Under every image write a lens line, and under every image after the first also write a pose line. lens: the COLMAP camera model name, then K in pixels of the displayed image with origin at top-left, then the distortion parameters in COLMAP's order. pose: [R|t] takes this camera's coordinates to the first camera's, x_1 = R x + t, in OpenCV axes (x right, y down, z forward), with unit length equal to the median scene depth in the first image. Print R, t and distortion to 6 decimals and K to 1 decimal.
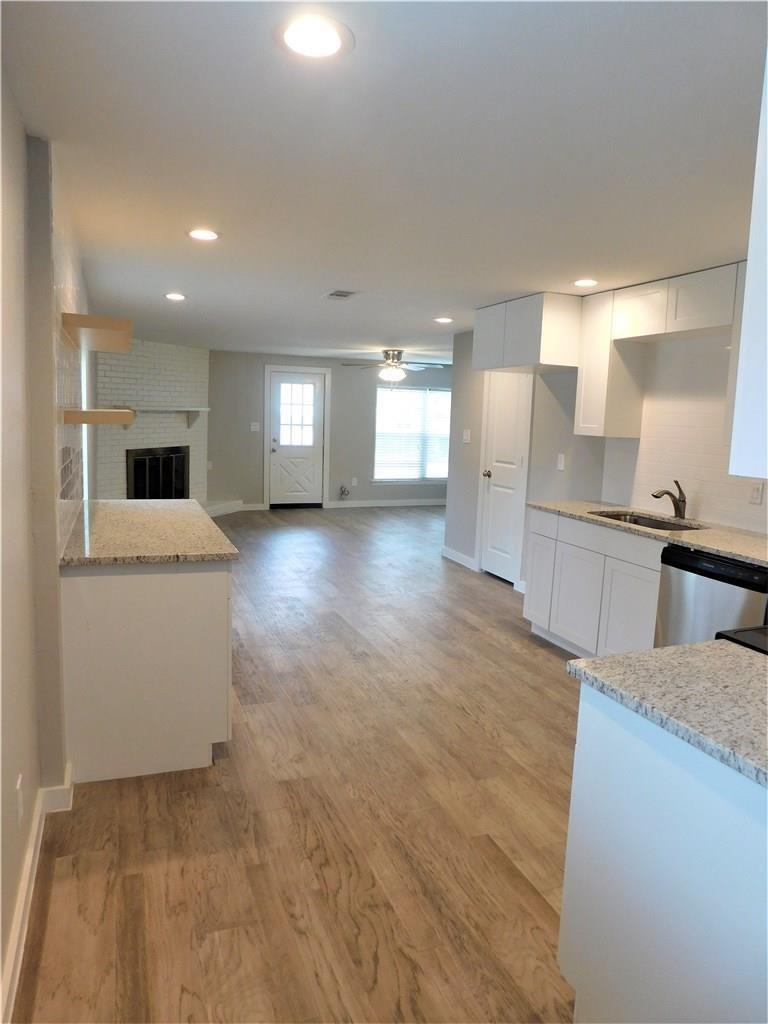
lens RADIAL K [[673.9, 0, 379.3], [0, 673.9, 514.0], [0, 0, 1]] dist [-0.038323, 0.015841]
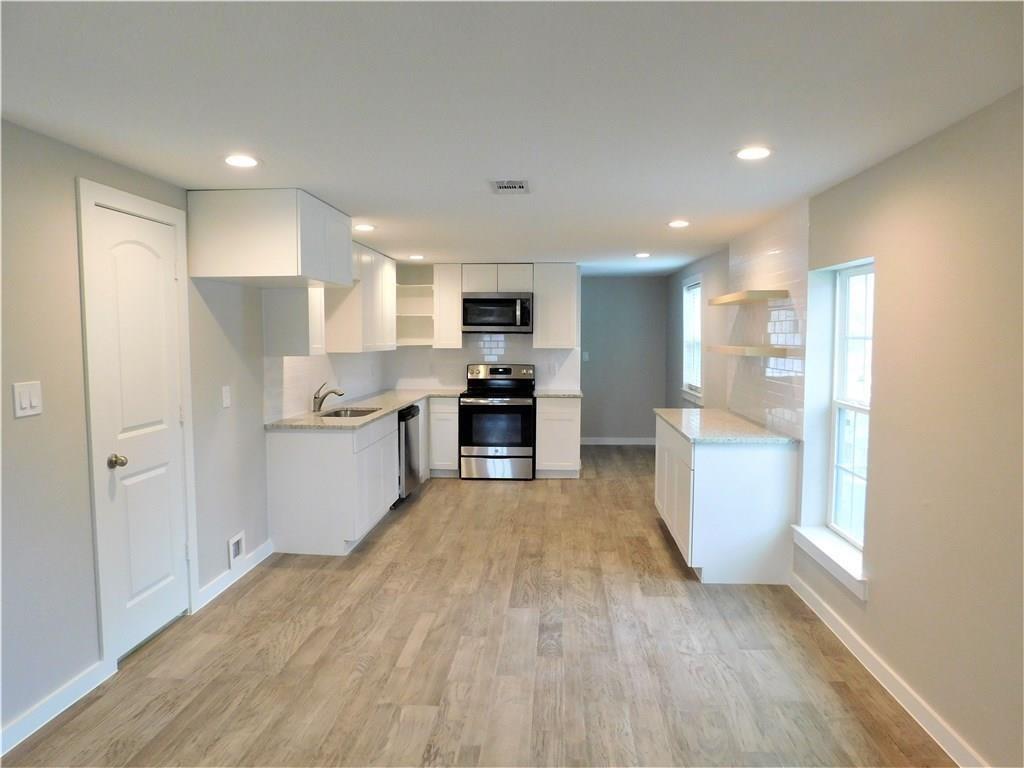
lens RADIAL K [[673.9, 0, 510.7], [0, 673.9, 385.8], [0, 0, 1]] dist [-0.038323, 0.015841]
pose [[-0.903356, -0.071236, 0.422933, -0.480038], [0.026360, 0.975024, 0.220530, -0.343120], [-0.428080, 0.210366, -0.878916, 2.101638]]
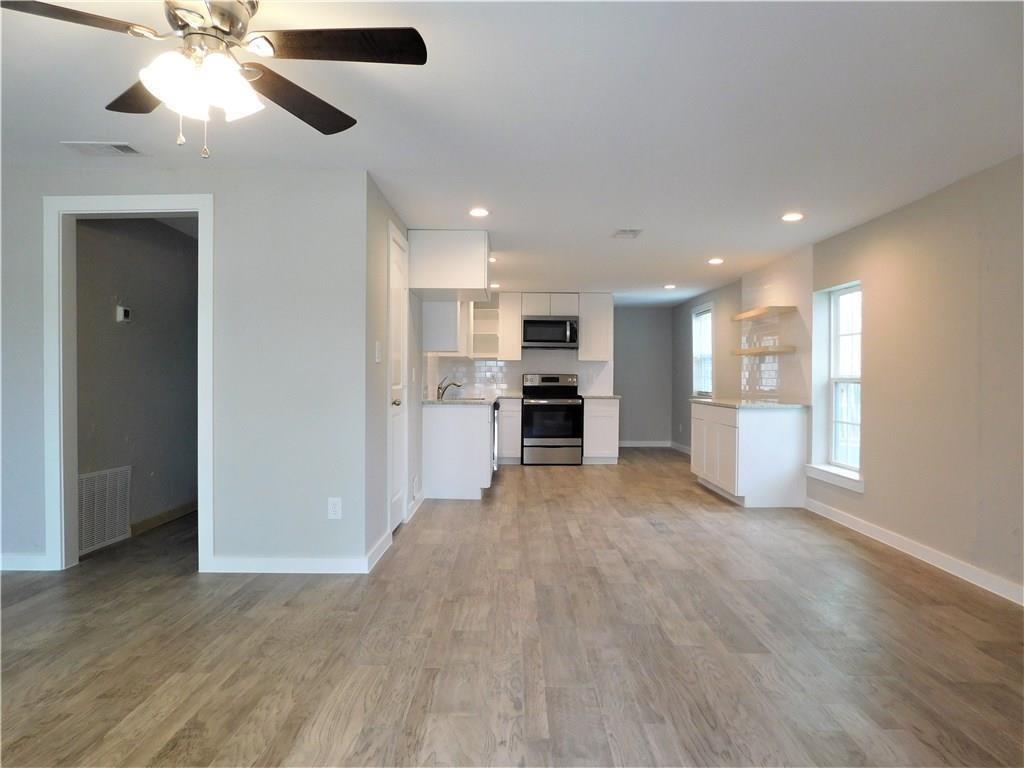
lens RADIAL K [[673.9, 0, 512.6], [0, 673.9, 384.9], [0, 0, 1]] dist [-0.038323, 0.015841]
pose [[-0.930171, -0.047534, 0.364037, -0.376483], [0.011222, 0.987438, 0.157607, -0.317281], [-0.366955, 0.150687, -0.917953, 2.660279]]
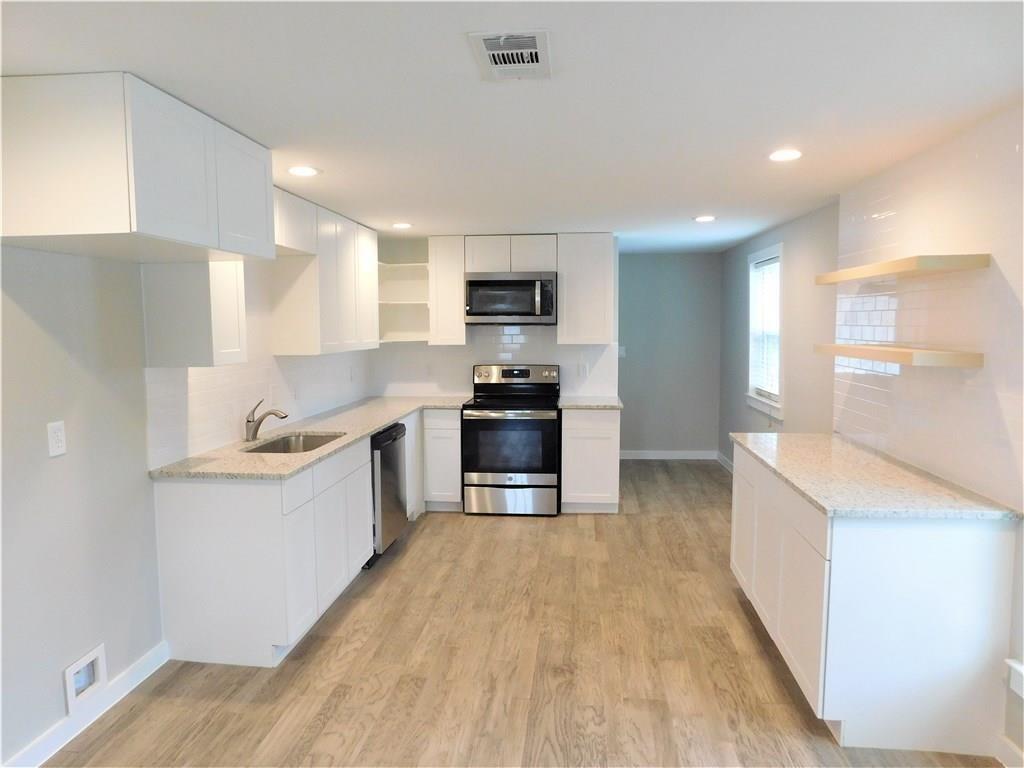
lens RADIAL K [[673.9, 0, 510.4], [0, 673.9, 384.0], [0, 0, 1]] dist [-0.038323, 0.015841]
pose [[-0.887774, -0.073769, 0.454330, -0.307642], [0.039340, 0.971301, 0.234579, -0.289884], [-0.458596, 0.226127, -0.859393, 1.708548]]
